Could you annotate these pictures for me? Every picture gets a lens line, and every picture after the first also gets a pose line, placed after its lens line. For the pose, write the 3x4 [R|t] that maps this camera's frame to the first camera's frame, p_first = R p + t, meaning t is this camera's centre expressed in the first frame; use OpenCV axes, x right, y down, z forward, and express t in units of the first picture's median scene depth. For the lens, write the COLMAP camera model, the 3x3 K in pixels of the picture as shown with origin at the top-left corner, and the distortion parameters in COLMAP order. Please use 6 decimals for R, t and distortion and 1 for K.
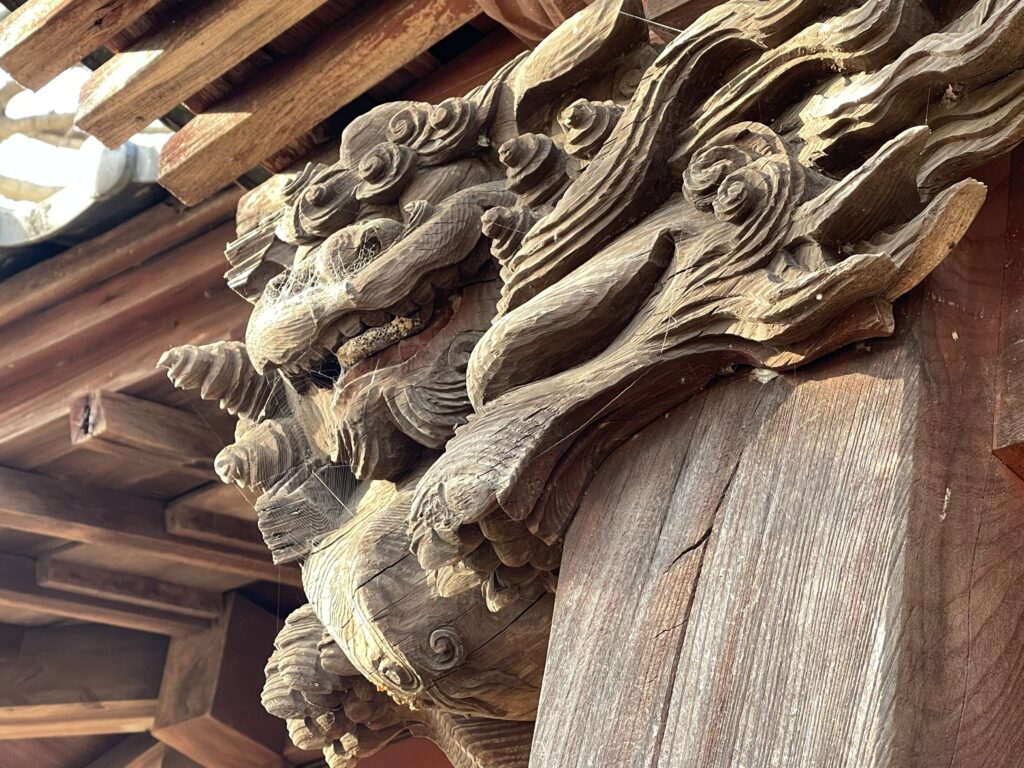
lens RADIAL K [[2662.3, 0, 511.9], [0, 2662.3, 383.8], [0, 0, 1]] dist [0.035620, 0.000000]
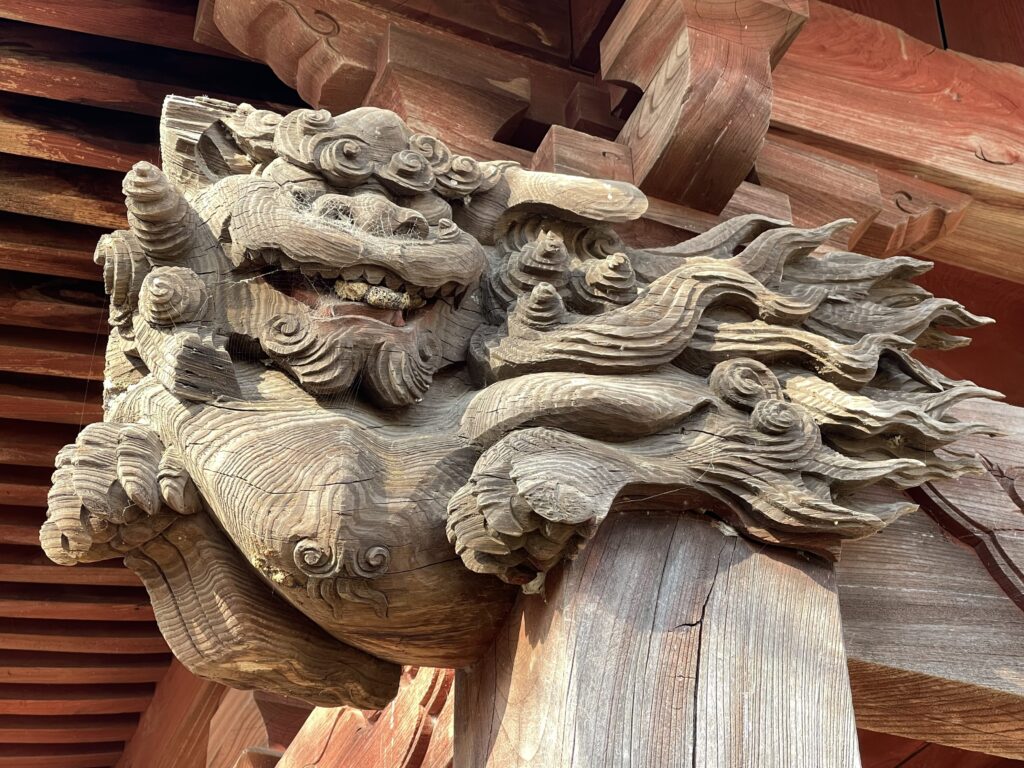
lens RADIAL K [[2025.1, 0, 511.9], [0, 2025.1, 384.4], [0, 0, 1]] dist [-0.006700, 0.000000]
pose [[0.432263, 0.475167, 0.766397, -0.832477], [-0.460770, 0.846960, -0.265233, 0.274073], [-0.775139, -0.238483, 0.585052, 0.463668]]
